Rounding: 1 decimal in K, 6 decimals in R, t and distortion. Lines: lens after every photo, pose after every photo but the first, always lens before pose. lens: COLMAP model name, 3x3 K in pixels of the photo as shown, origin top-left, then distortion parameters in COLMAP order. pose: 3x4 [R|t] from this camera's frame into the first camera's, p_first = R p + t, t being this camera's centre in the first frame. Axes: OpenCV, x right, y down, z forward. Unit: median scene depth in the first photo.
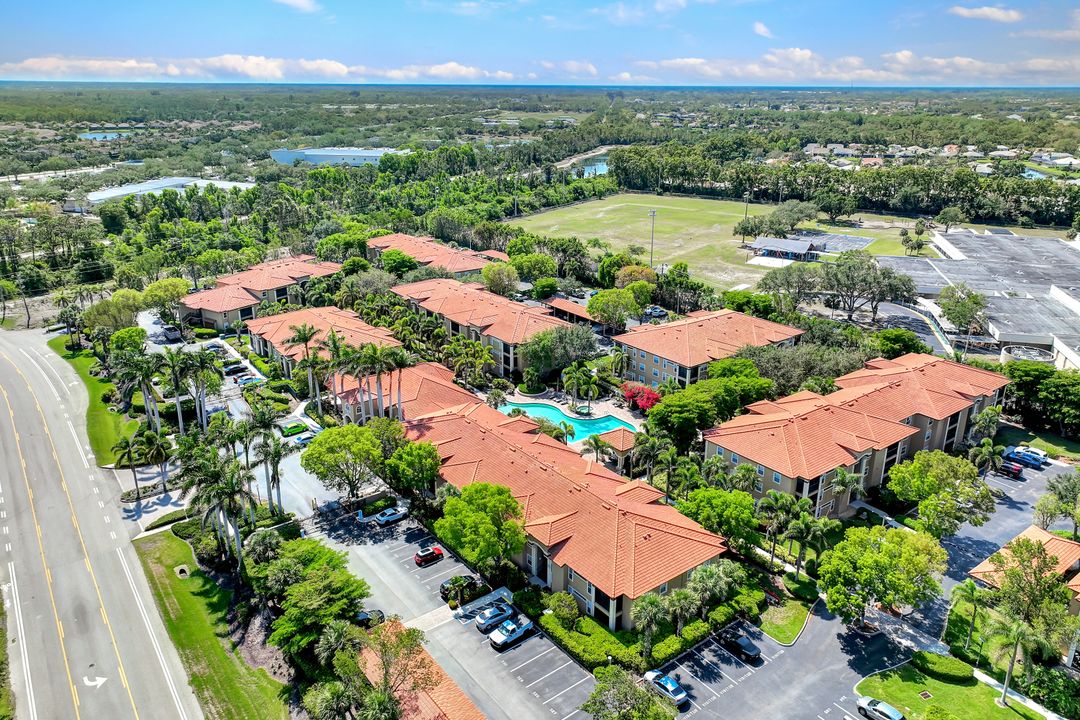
lens RADIAL K [[739.5, 0, 540.0], [0, 739.5, 360.0], [0, 0, 1]] dist [0.000838, 0.000641]
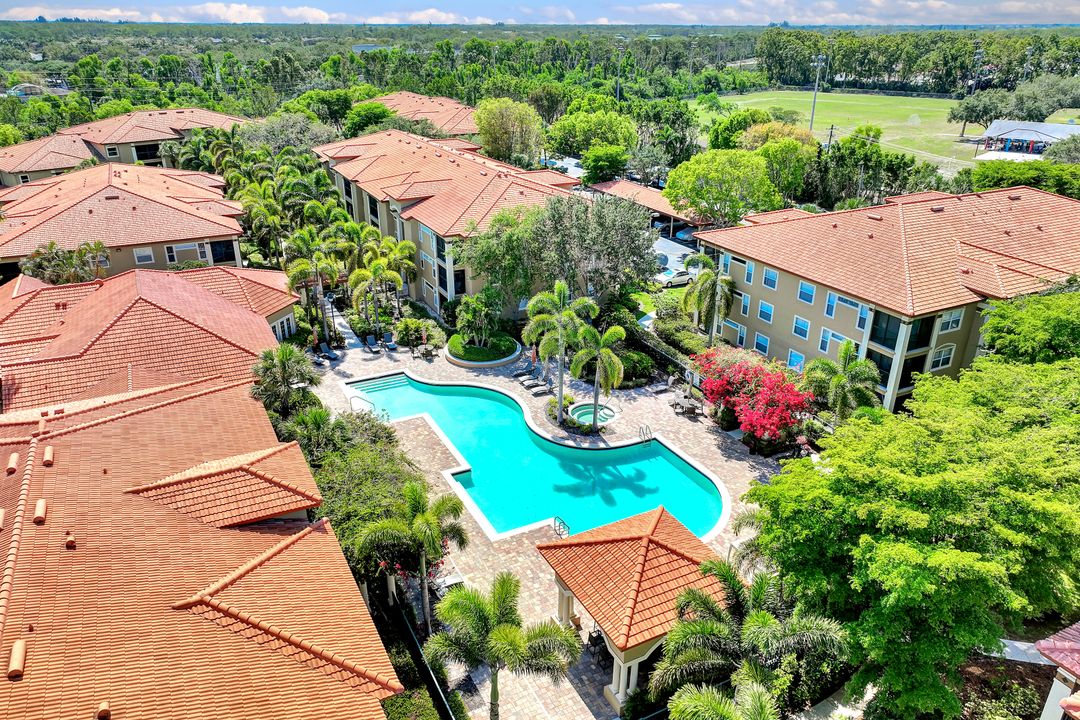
lens RADIAL K [[765.7, 0, 542.2], [0, 765.7, 374.3], [0, 0, 1]] dist [0.005327, 0.004908]
pose [[0.984112, 0.074720, -0.161061, 0.091968], [-0.061018, 0.994214, 0.088410, 0.014365], [0.166735, -0.077177, 0.982977, 0.596571]]
